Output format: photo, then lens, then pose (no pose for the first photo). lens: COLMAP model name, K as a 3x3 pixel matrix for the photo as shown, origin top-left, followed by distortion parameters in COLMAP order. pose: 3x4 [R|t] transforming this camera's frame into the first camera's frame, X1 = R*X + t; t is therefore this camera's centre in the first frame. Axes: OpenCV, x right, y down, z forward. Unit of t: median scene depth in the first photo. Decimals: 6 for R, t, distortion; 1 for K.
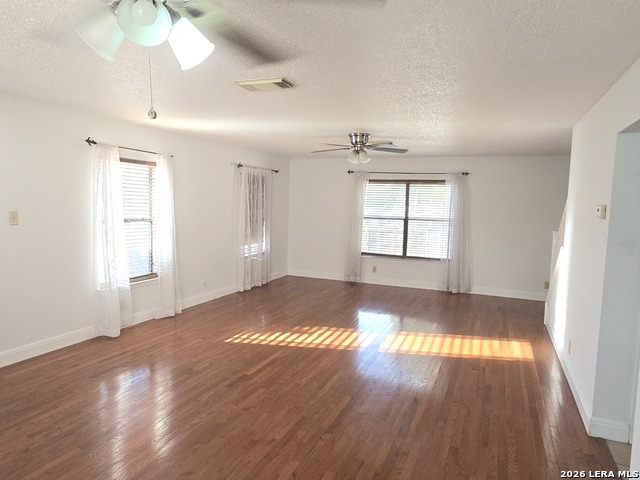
lens RADIAL K [[427.6, 0, 320.6], [0, 427.6, 240.0], [0, 0, 1]] dist [-0.004853, 0.010611]
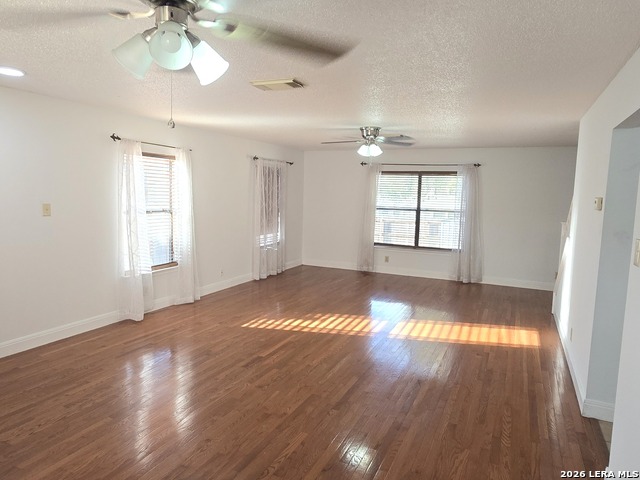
lens RADIAL K [[427.6, 0, 321.3], [0, 427.6, 238.5], [0, 0, 1]] dist [-0.004853, 0.010611]
pose [[0.999300, 0.002516, -0.037338, 0.012692], [-0.001814, 0.999821, 0.018825, 0.000125], [0.037379, -0.018744, 0.999125, -0.042606]]
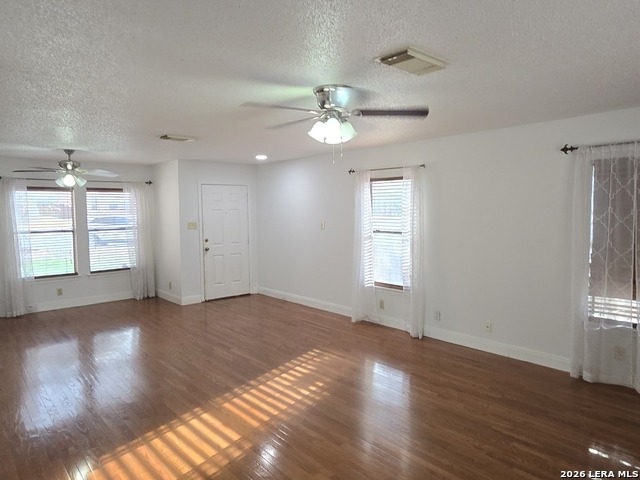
lens RADIAL K [[427.6, 0, 323.4], [0, 427.6, 242.6], [0, 0, 1]] dist [-0.004853, 0.010611]
pose [[-0.434238, 0.048739, -0.899478, 0.658016], [-0.082188, 0.992227, 0.093443, -0.112345], [0.897041, 0.114503, -0.426857, 1.372831]]
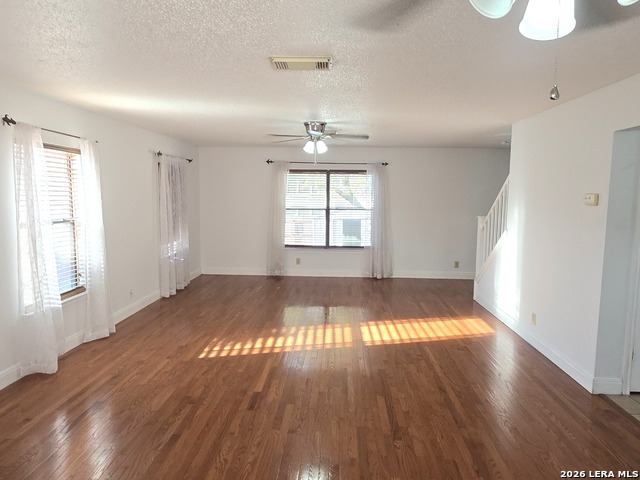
lens RADIAL K [[427.6, 0, 318.5], [0, 427.6, 238.6], [0, 0, 1]] dist [-0.004853, 0.010611]
pose [[0.941928, -0.054481, 0.331365, -0.257612], [0.047106, 0.998432, 0.030254, -0.018438], [-0.332494, -0.012888, 0.943017, 0.098421]]
